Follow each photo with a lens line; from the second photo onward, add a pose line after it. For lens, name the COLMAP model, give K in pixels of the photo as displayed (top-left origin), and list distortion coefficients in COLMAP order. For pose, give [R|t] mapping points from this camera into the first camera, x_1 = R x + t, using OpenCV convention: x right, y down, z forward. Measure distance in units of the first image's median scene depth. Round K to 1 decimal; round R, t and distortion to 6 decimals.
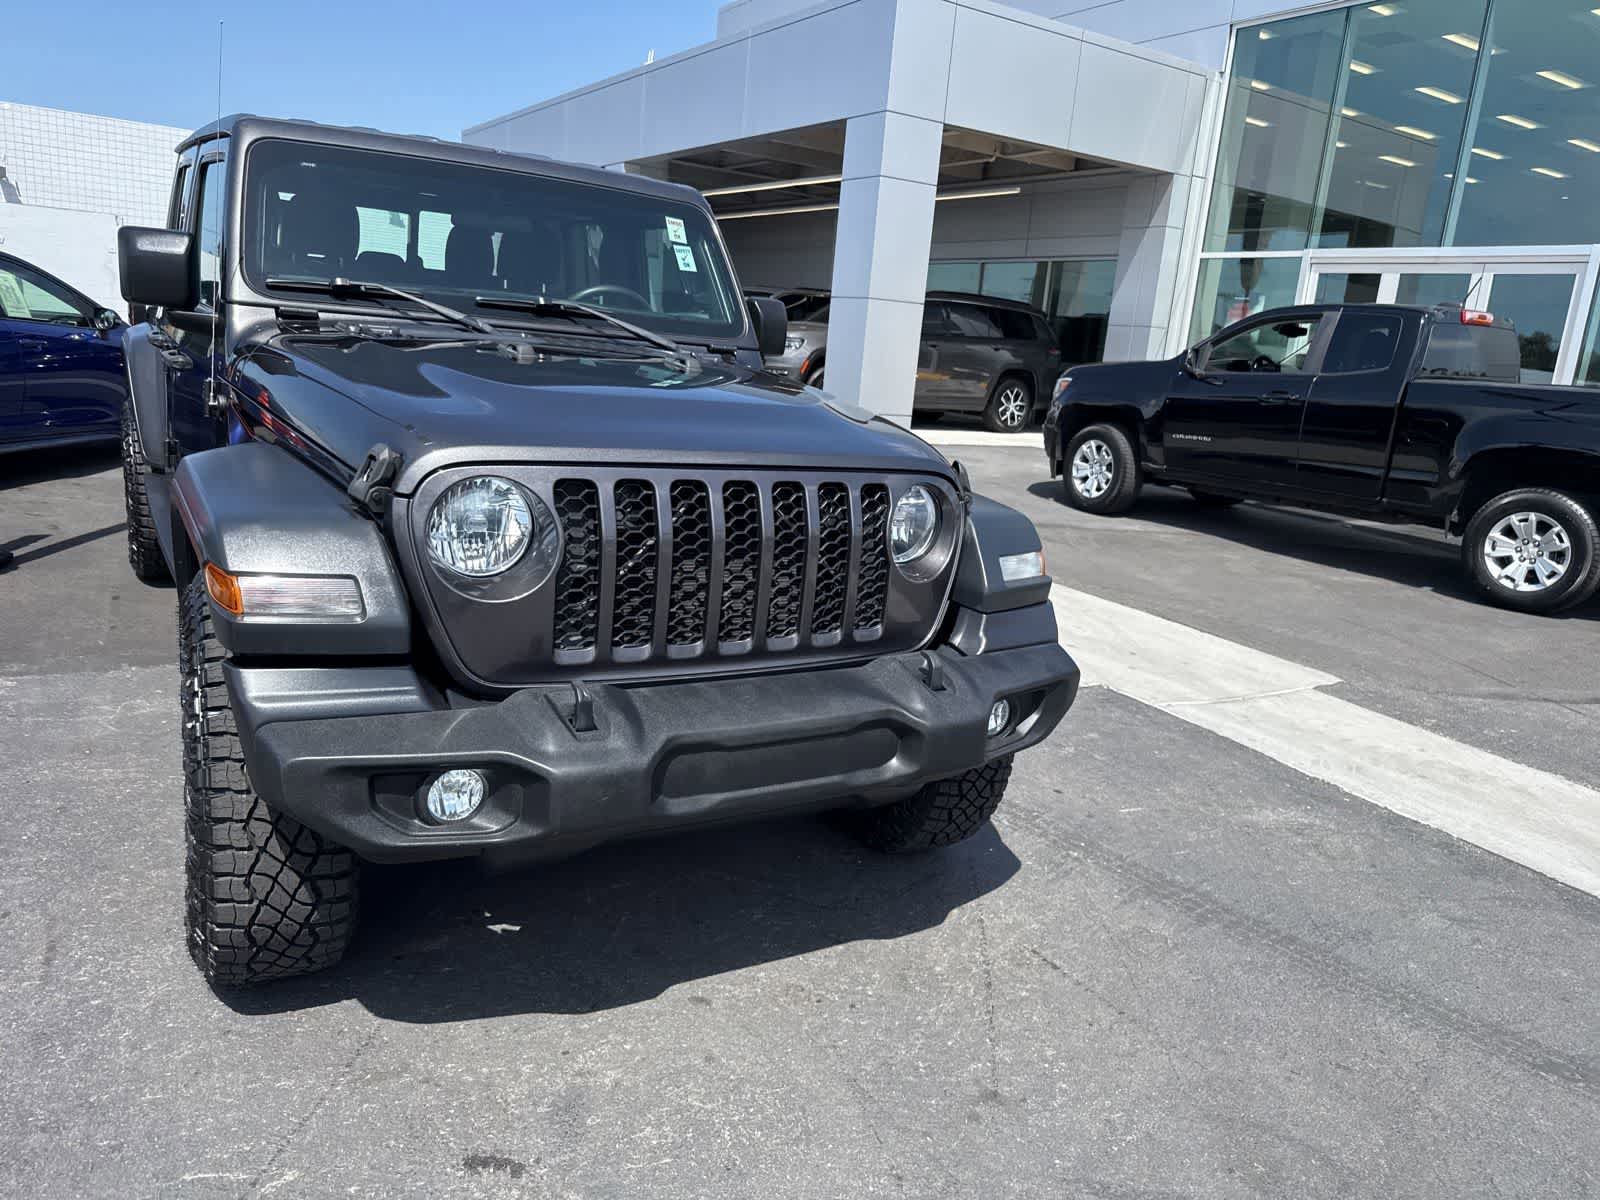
lens RADIAL K [[1126.5, 0, 802.1], [0, 1126.5, 604.6], [0, 0, 1]] dist [0.021467, -0.026323]
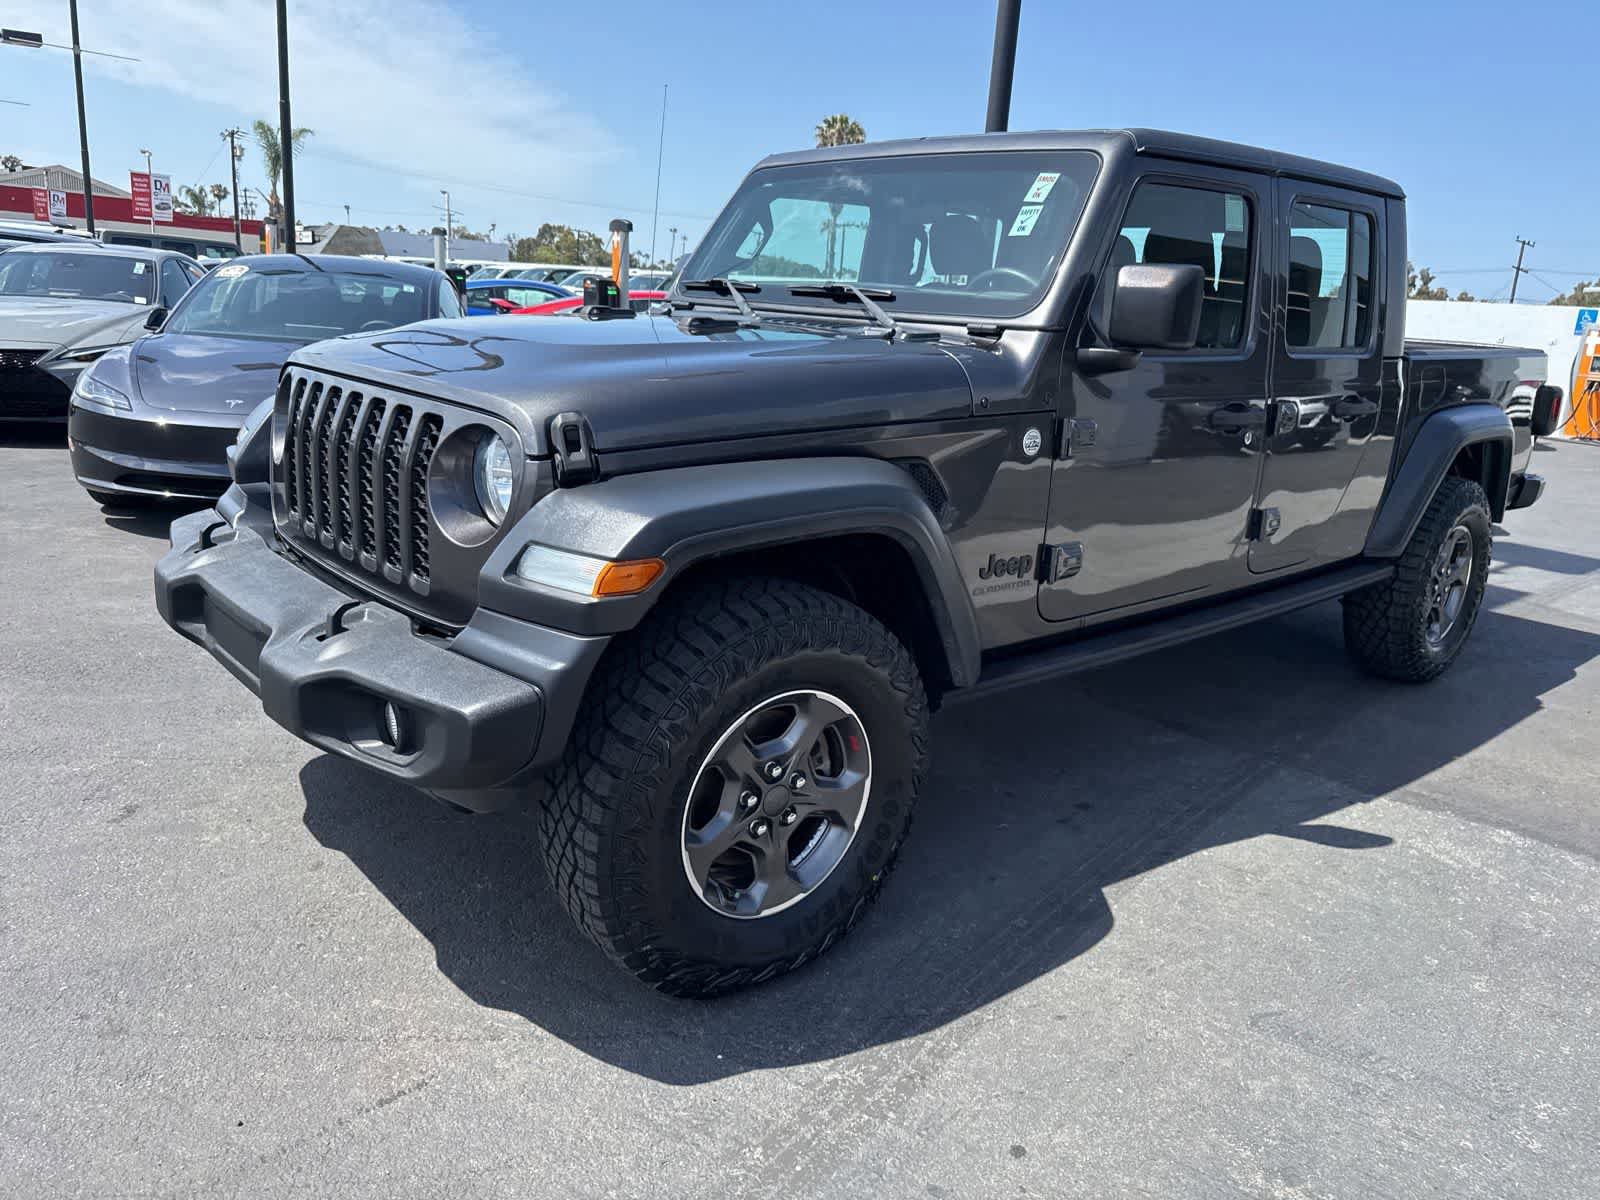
lens RADIAL K [[1126.5, 0, 793.1], [0, 1126.5, 607.8], [0, 0, 1]] dist [0.021467, -0.026323]
pose [[0.185830, 0.179379, -0.966070, 0.939423], [-0.284709, 0.950846, 0.121787, -0.143332], [0.940430, 0.252417, 0.227766, 1.036164]]
